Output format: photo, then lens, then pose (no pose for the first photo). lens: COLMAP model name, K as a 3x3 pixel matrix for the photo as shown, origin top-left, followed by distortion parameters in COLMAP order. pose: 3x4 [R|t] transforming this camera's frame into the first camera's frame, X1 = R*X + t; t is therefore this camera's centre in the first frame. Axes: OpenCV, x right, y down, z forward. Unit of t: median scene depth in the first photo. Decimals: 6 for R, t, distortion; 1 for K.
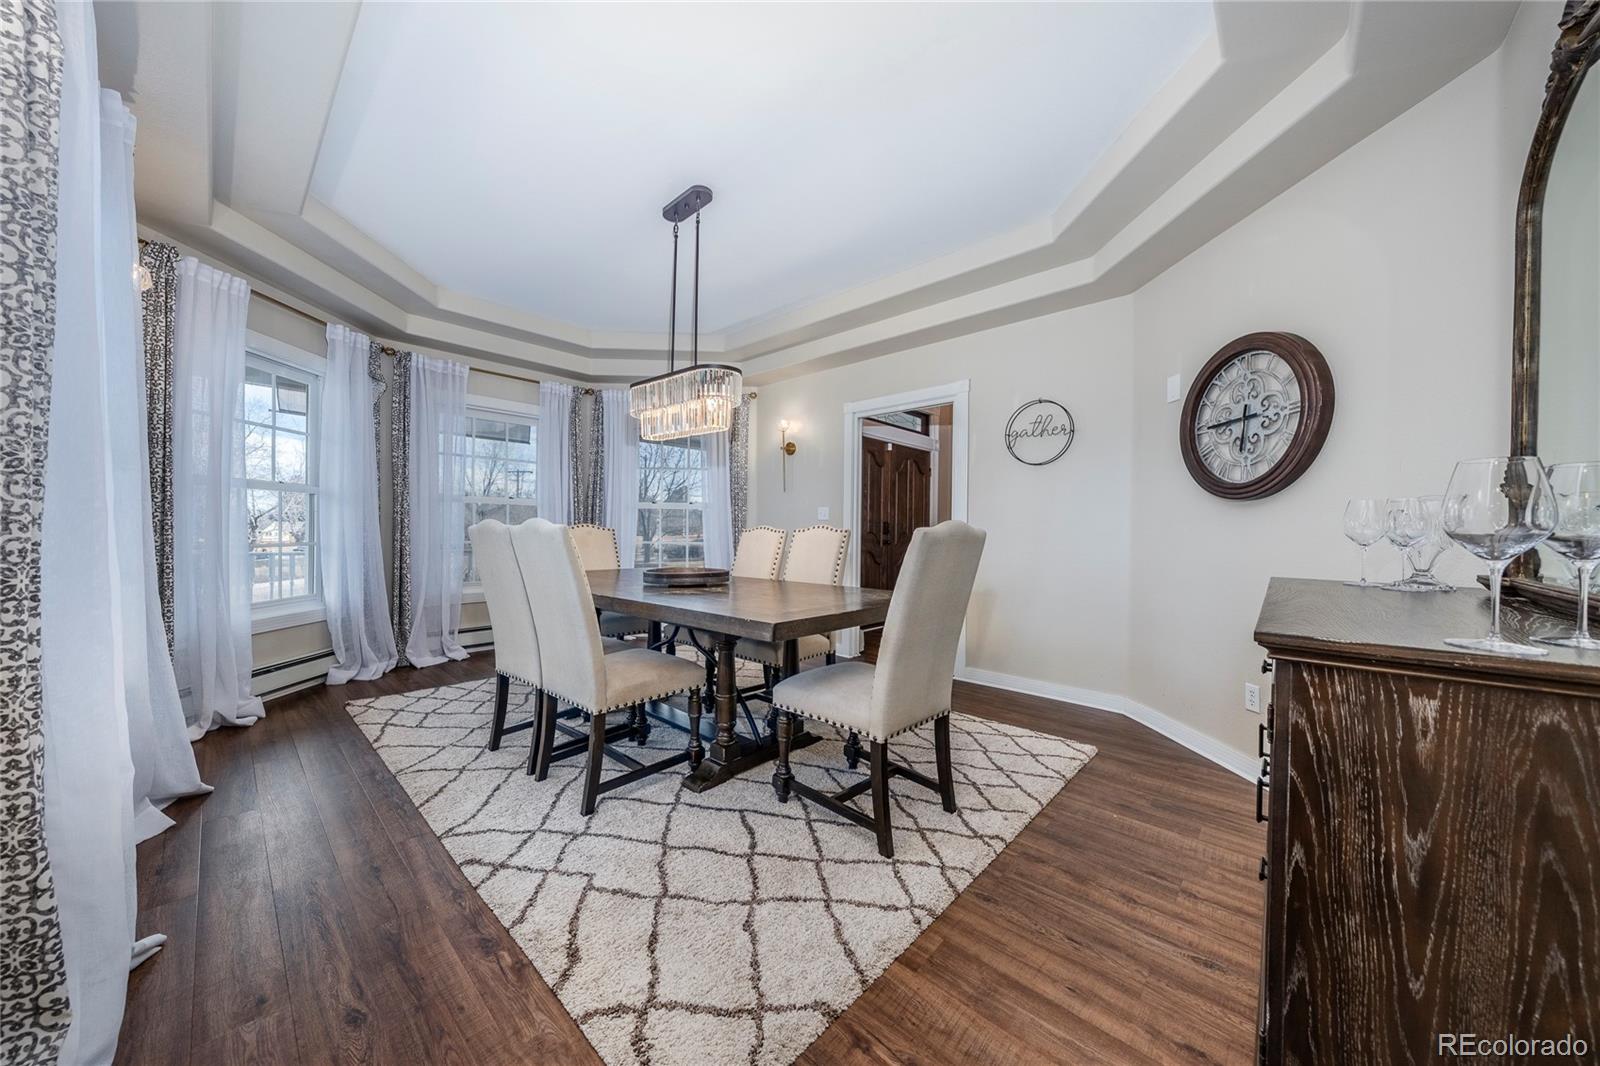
lens RADIAL K [[544.2, 0, 803.0], [0, 544.2, 535.0], [0, 0, 1]] dist [-0.008895, -0.000004]
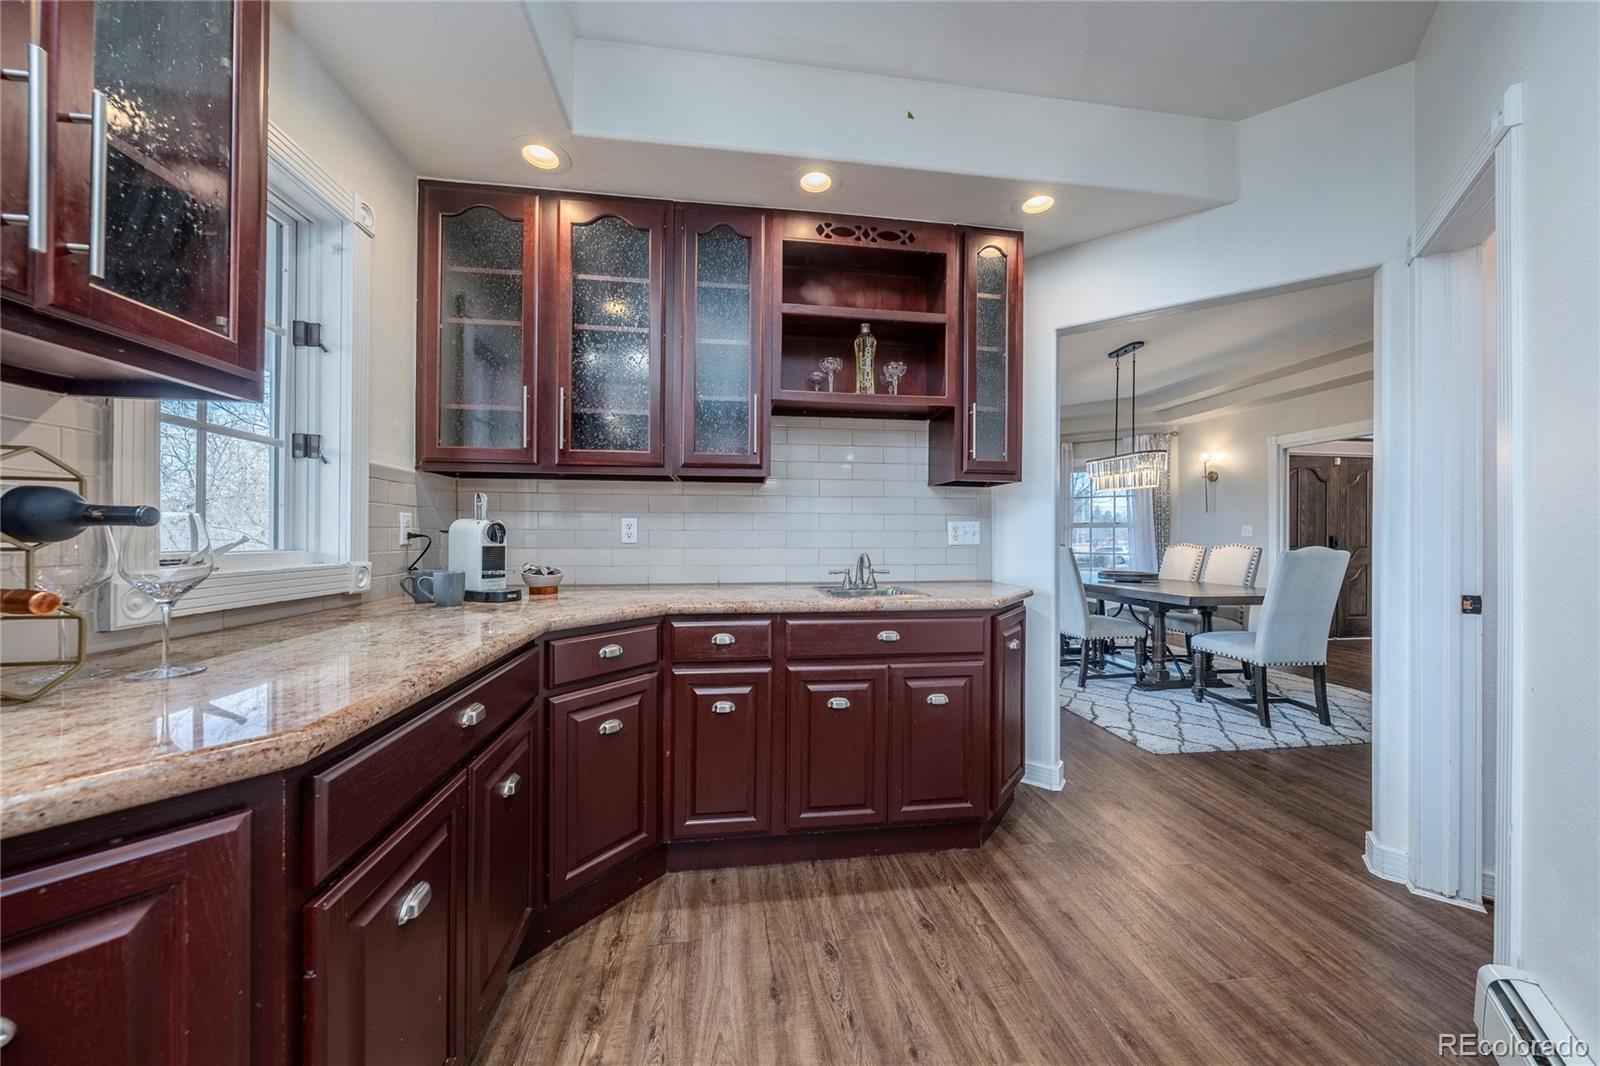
lens RADIAL K [[544.2, 0, 811.6], [0, 544.2, 533.9], [0, 0, 1]] dist [-0.008895, -0.000004]
pose [[0.776544, -0.011743, -0.629953, 0.098796], [-0.001998, 0.999775, -0.021099, -0.016617], [0.630059, 0.017643, 0.776347, -1.151210]]
